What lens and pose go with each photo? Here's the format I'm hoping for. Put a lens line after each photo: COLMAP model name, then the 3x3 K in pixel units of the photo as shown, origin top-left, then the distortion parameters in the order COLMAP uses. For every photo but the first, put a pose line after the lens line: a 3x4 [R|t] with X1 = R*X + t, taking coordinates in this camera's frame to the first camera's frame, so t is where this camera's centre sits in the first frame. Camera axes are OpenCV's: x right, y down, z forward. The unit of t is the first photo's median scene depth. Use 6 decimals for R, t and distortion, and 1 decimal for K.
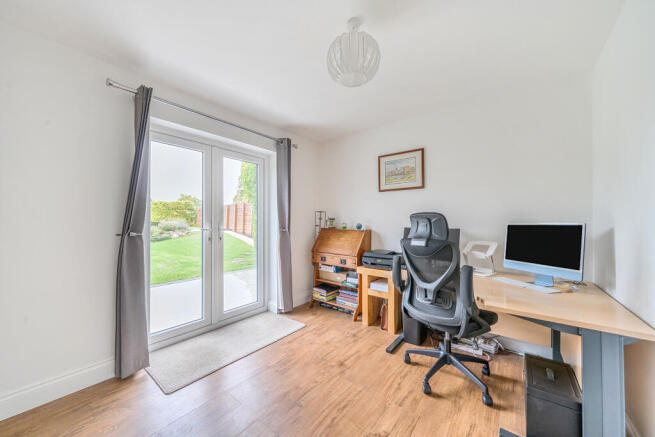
lens RADIAL K [[239.5, 0, 328.2], [0, 239.5, 219.3], [0, 0, 1]] dist [-0.000828, 0.000004]
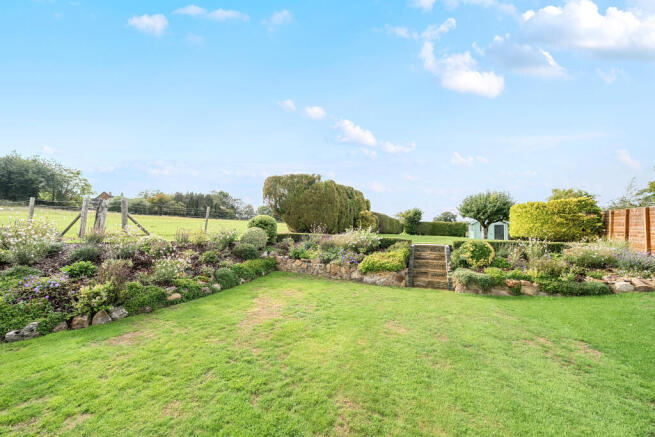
lens RADIAL K [[239.5, 0, 326.3], [0, 239.5, 216.7], [0, 0, 1]] dist [-0.000828, 0.000004]
pose [[0.305399, -0.029033, -0.951782, -0.299161], [0.010721, 0.999577, -0.027051, -0.028464], [0.952164, -0.001943, 0.305581, 0.307493]]
